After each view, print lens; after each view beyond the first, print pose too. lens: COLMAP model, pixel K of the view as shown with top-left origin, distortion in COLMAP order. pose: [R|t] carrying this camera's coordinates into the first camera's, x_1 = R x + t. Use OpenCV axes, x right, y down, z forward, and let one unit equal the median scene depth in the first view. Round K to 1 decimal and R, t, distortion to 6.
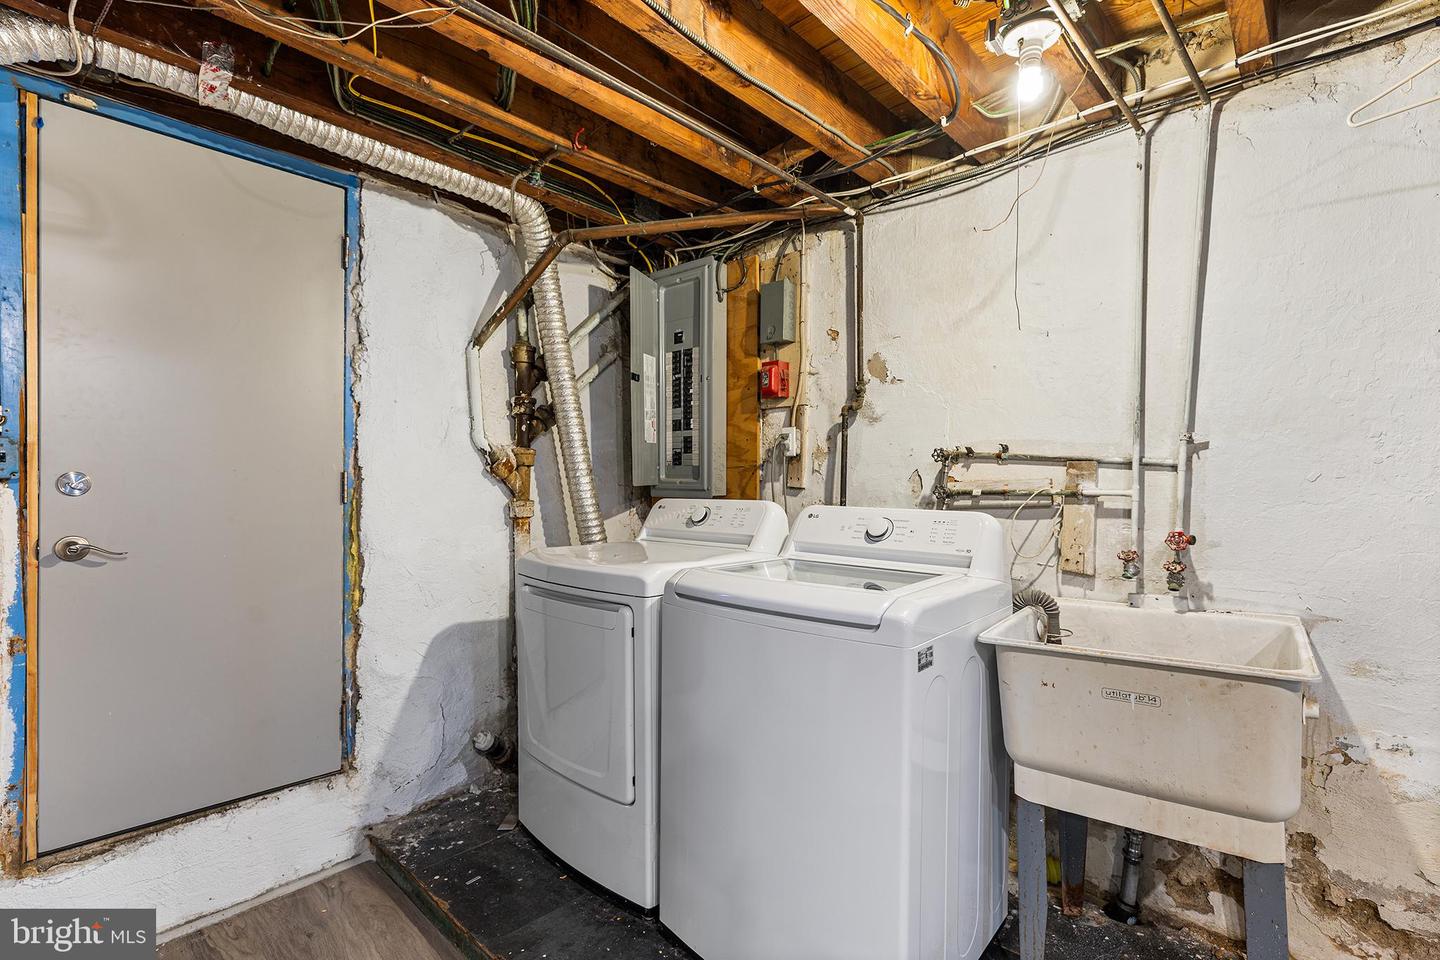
lens RADIAL K [[657.4, 0, 725.6], [0, 657.4, 487.0], [0, 0, 1]] dist [0.004325, 0.000375]
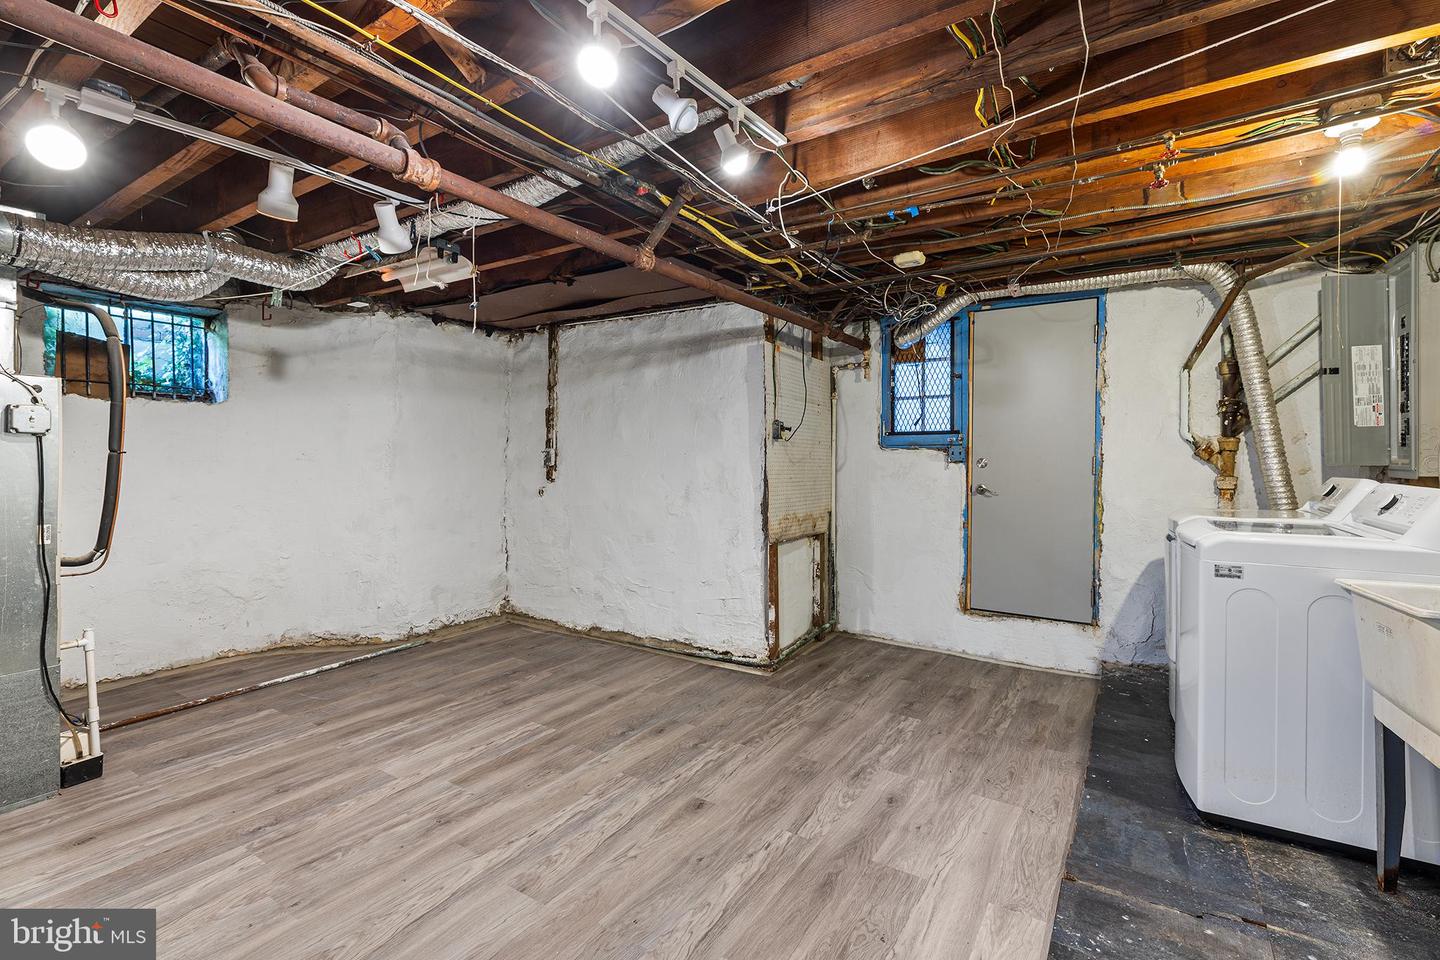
lens RADIAL K [[657.4, 0, 725.2], [0, 657.4, 469.4], [0, 0, 1]] dist [0.004325, 0.000375]
pose [[0.162425, 0.008177, -0.986687, 0.982660], [-0.012756, 0.999900, 0.006186, 0.012305], [0.986638, 0.011581, 0.162513, -0.265941]]
